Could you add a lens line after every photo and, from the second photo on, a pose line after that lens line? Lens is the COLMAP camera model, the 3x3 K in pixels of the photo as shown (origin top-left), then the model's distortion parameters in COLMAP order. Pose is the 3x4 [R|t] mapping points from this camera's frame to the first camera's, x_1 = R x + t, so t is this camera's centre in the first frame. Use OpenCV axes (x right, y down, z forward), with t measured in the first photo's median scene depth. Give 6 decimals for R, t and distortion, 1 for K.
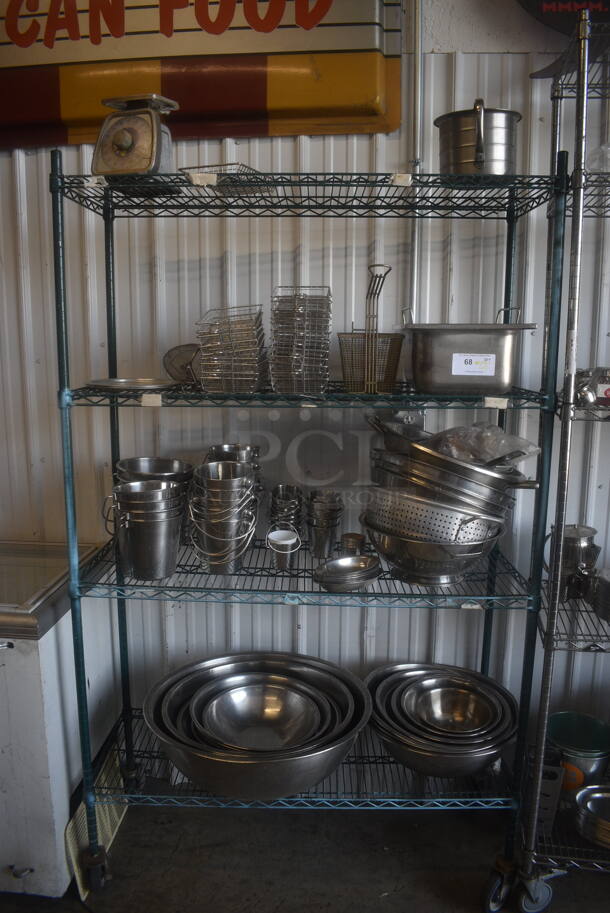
lens RADIAL K [[678.9, 0, 306.2], [0, 678.9, 453.9], [0, 0, 1]] dist [-0.066777, -0.004091]
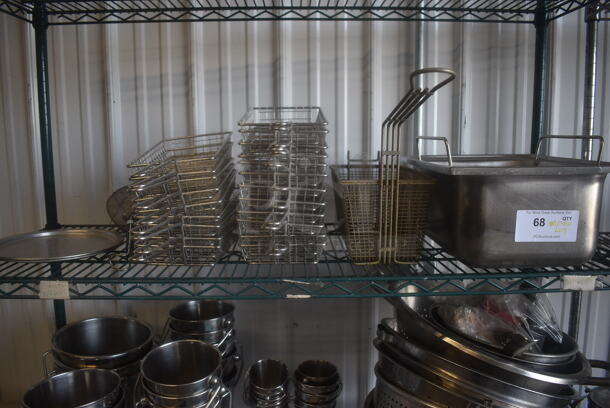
lens RADIAL K [[505.1, 0, 294.3], [0, 505.1, 217.4], [0, 0, 1]] dist [-0.063209, -0.022135]
pose [[0.999781, -0.014953, 0.014644, -0.004835], [0.015200, 0.999742, -0.016905, -0.107168], [-0.014387, 0.017124, 0.999750, 0.406889]]
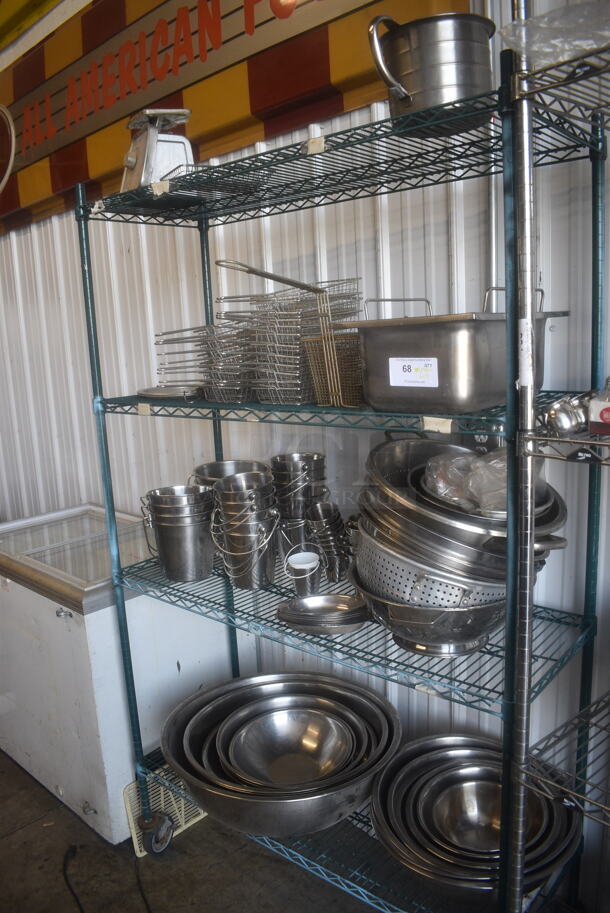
lens RADIAL K [[678.9, 0, 307.6], [0, 678.9, 462.2], [0, 0, 1]] dist [-0.066777, -0.004091]
pose [[0.786991, 0.073081, -0.612621, 0.489042], [-0.058428, 0.997325, 0.043915, -0.046725], [0.614192, 0.001234, 0.789156, 0.273440]]
